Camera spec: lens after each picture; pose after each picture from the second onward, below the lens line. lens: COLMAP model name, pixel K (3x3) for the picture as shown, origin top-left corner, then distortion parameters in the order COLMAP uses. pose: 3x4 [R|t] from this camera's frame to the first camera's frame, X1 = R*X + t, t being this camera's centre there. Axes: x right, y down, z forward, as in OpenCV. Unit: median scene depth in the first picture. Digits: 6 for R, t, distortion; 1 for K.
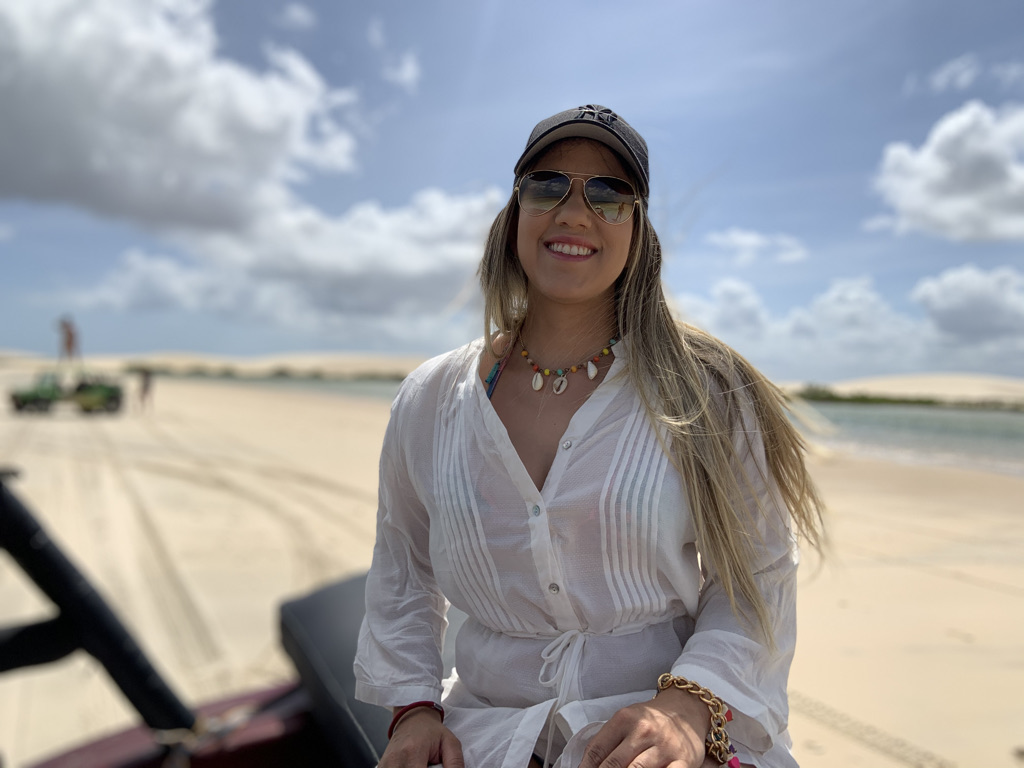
lens RADIAL K [[819.5, 0, 506.3], [0, 819.5, 393.0], [0, 0, 1]] dist [0.139288, -0.179362]
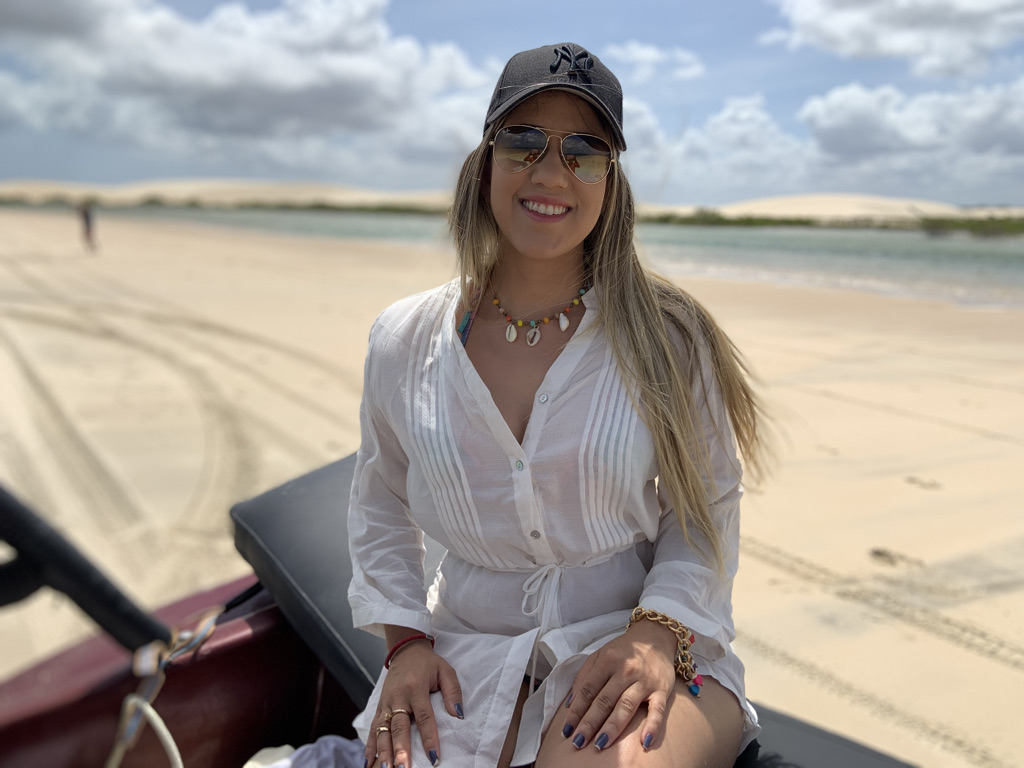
lens RADIAL K [[819.5, 0, 519.0], [0, 819.5, 390.2], [0, 0, 1]] dist [0.139288, -0.179362]
pose [[0.989874, -0.037749, 0.136834, -0.089635], [0.008319, 0.977762, 0.209554, -0.150056], [-0.141701, -0.206294, 0.968175, -0.009007]]
